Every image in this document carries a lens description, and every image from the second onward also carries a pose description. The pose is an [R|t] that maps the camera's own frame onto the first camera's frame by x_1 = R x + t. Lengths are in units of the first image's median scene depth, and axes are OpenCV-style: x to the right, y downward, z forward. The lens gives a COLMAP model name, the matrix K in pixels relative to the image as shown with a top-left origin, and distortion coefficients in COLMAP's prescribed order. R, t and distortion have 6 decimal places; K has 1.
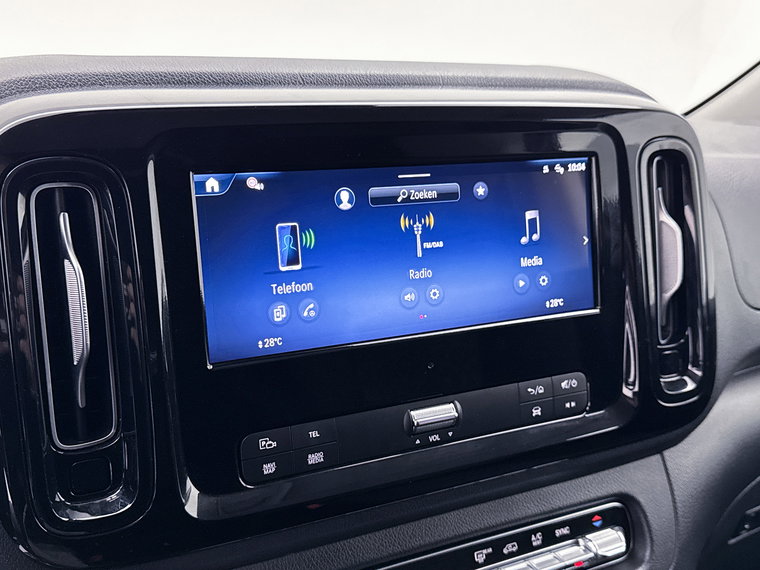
lens RADIAL K [[835.3, 0, 391.6], [0, 835.3, 279.8], [0, 0, 1]] dist [0.086645, 0.000000]
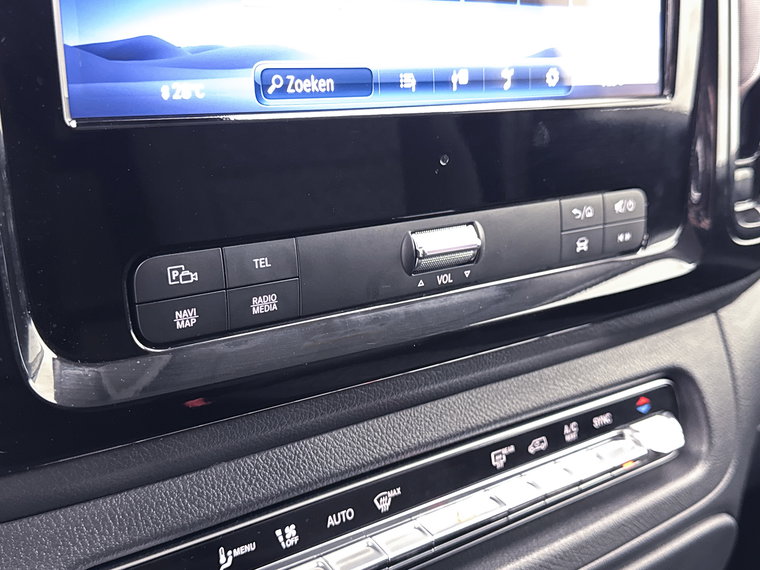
lens RADIAL K [[876.9, 0, 382.7], [0, 876.9, 288.2], [0, 0, 1]] dist [0.087117, 0.000000]
pose [[0.986780, -0.002013, 0.162055, -0.095075], [-0.016724, 0.993320, 0.114173, 0.114975], [-0.161202, -0.115373, 0.980155, 0.344406]]
